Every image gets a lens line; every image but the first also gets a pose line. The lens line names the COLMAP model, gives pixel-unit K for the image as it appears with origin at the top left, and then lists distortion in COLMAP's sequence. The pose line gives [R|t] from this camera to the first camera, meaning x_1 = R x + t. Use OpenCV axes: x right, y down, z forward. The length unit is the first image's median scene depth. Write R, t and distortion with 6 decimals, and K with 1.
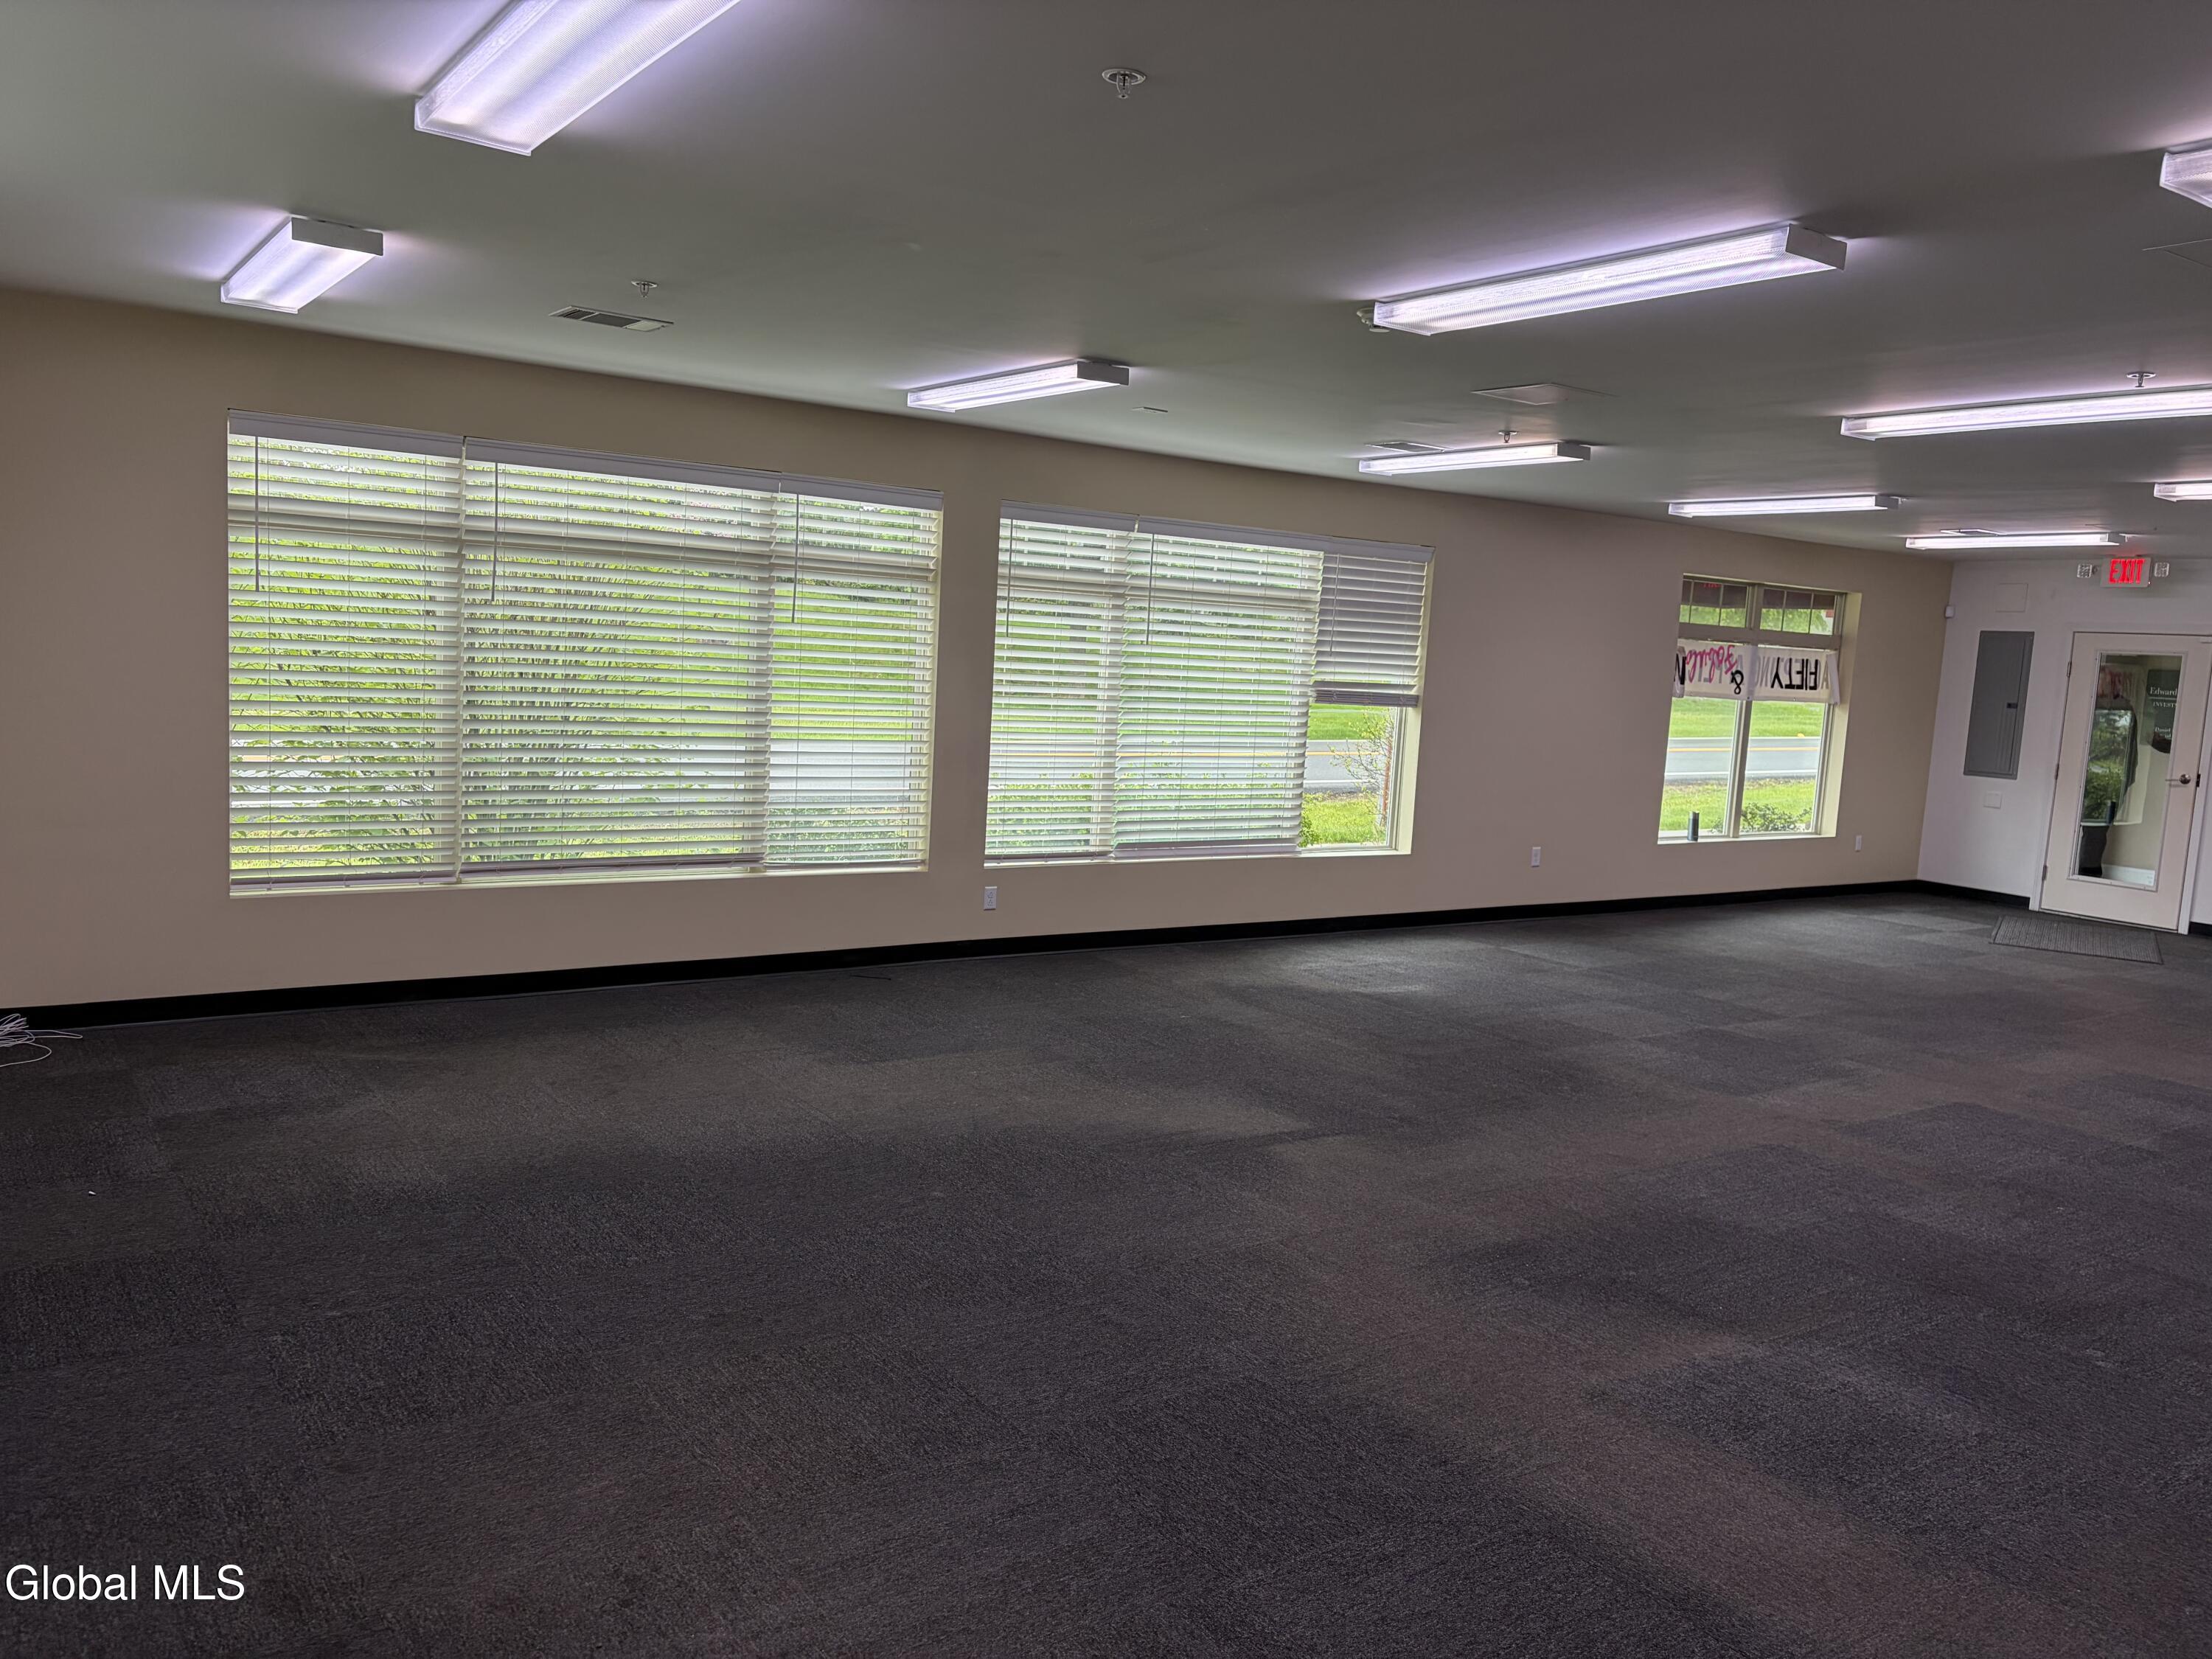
lens RADIAL K [[1656.4, 0, 1105.4], [0, 1656.4, 831.6], [0, 0, 1]] dist [0.044122, -0.017246]
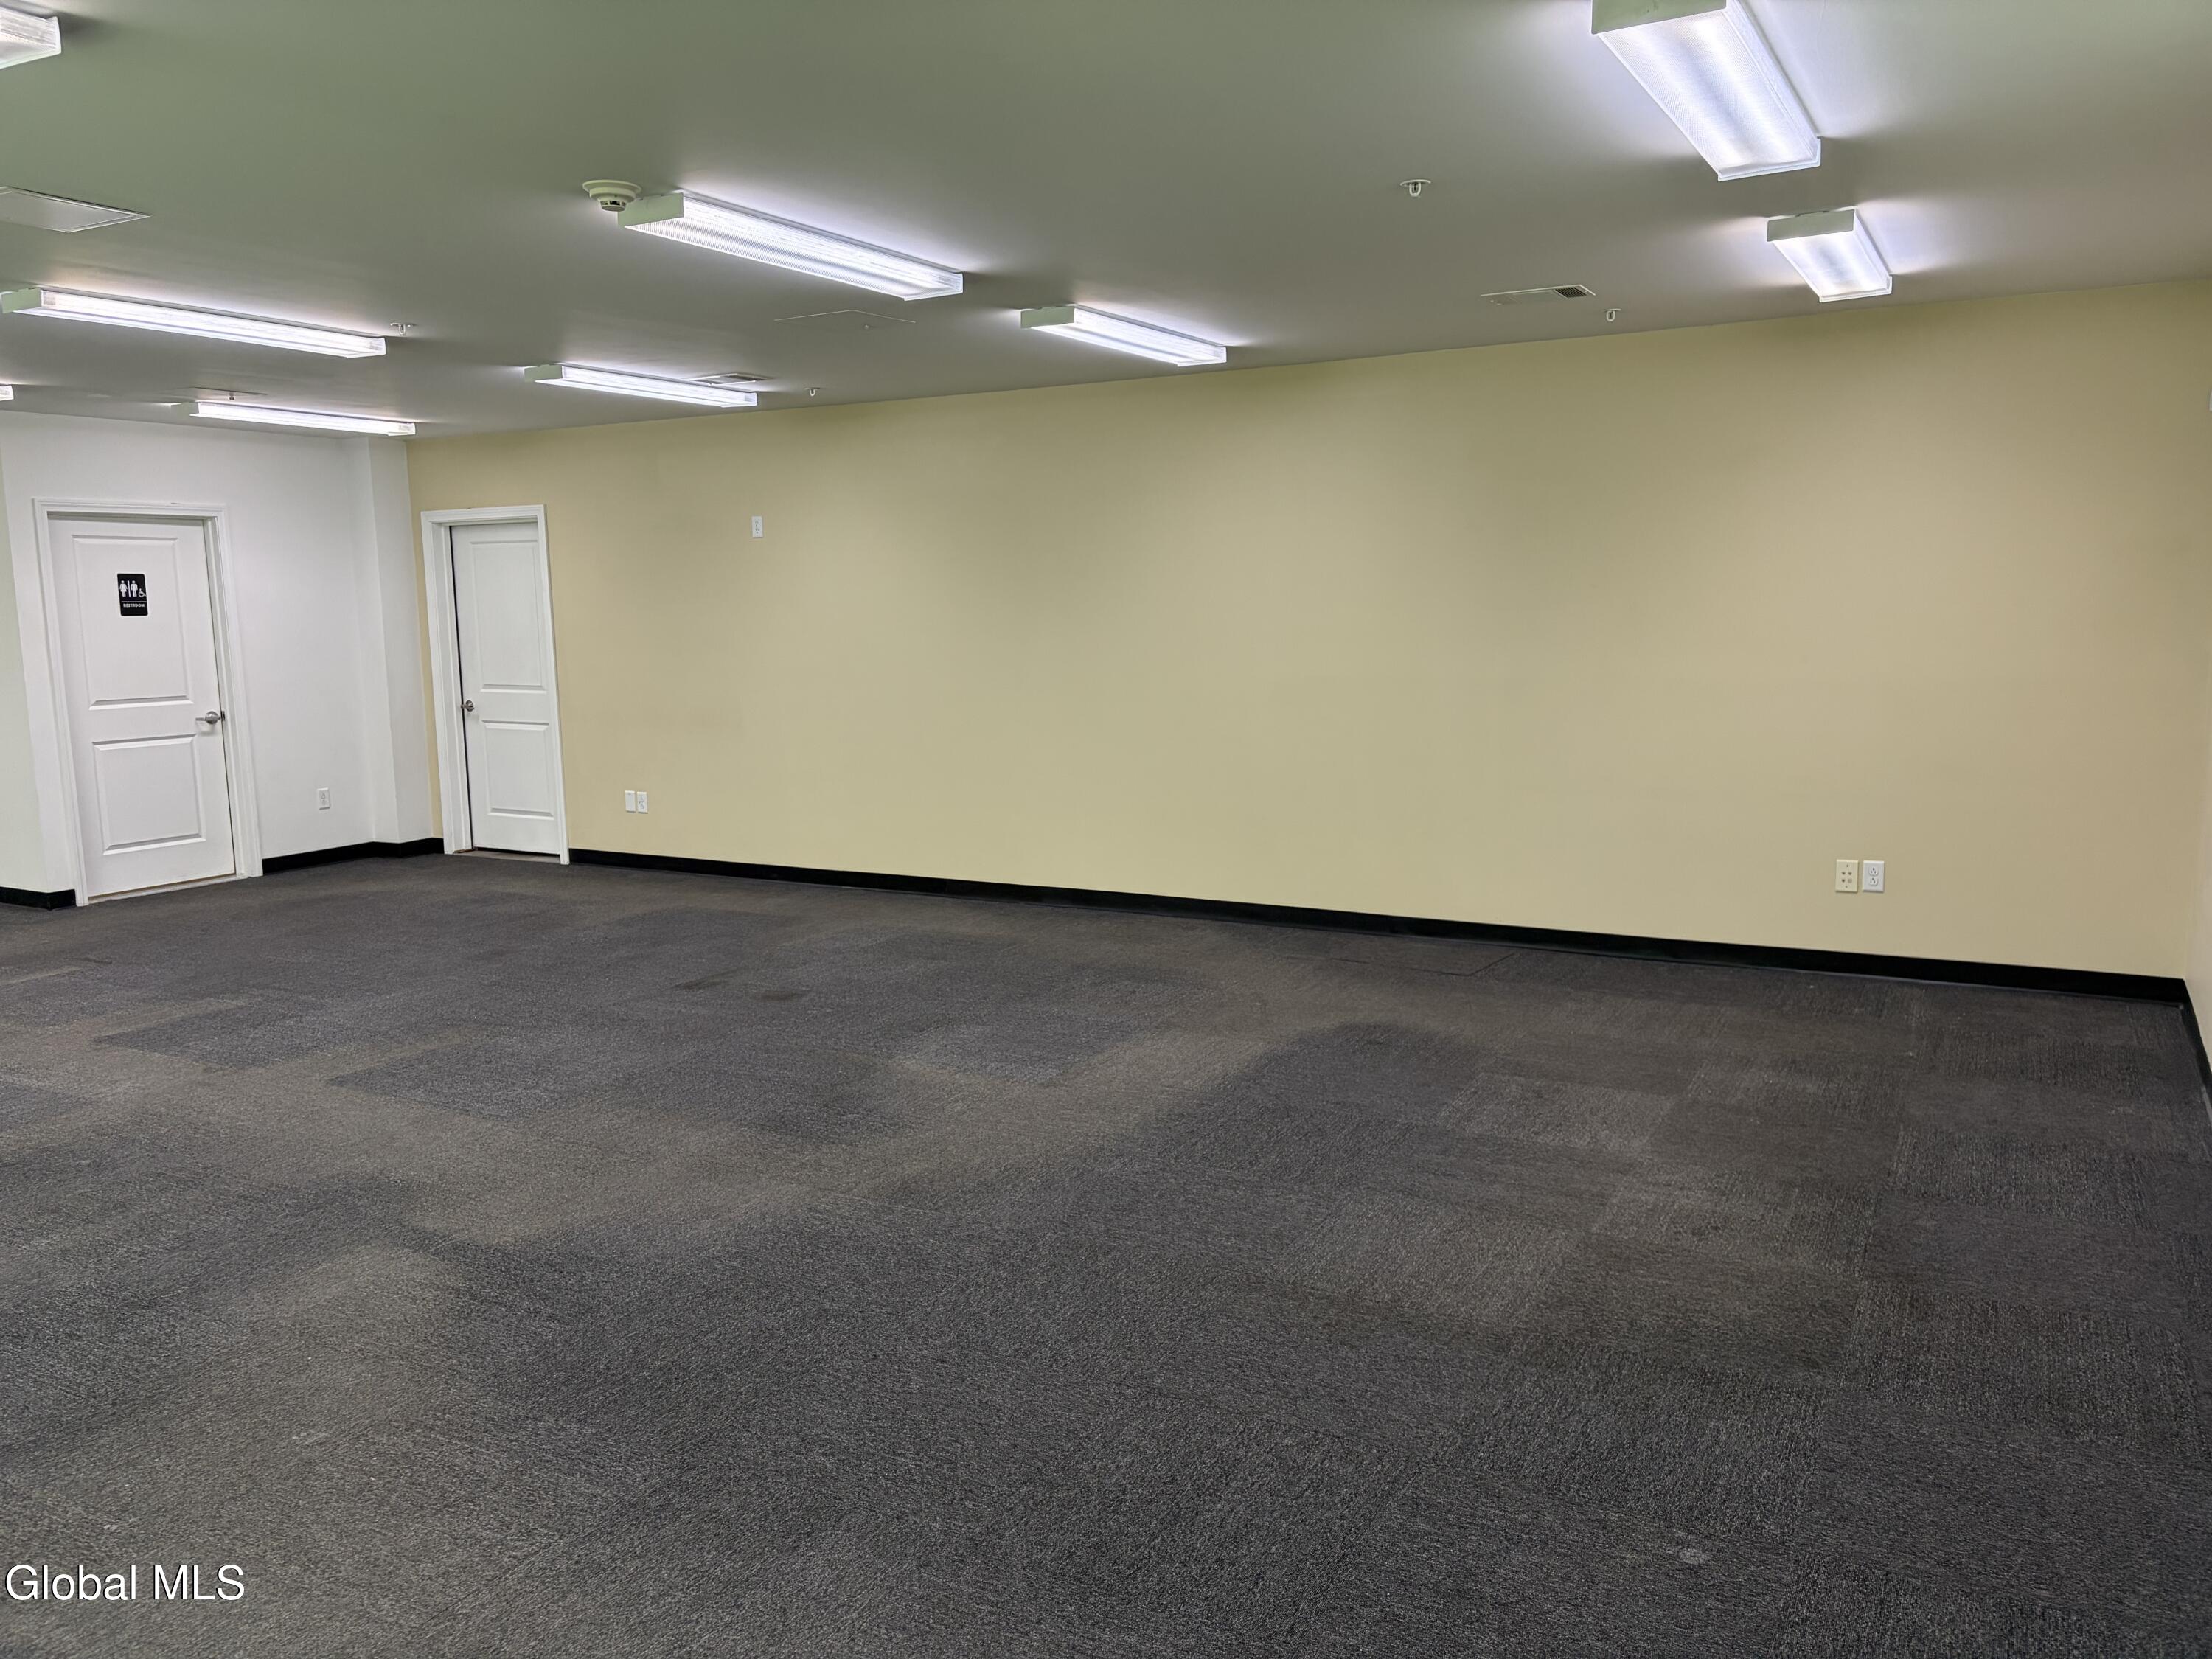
lens RADIAL K [[1656.4, 0, 1107.4], [0, 1656.4, 828.2], [0, 0, 1]] dist [0.044122, -0.017246]
pose [[-0.436825, -0.169130, 0.883504, -0.690626], [0.094617, 0.968079, 0.232100, -0.149393], [-0.894557, 0.184982, -0.406878, 1.072761]]
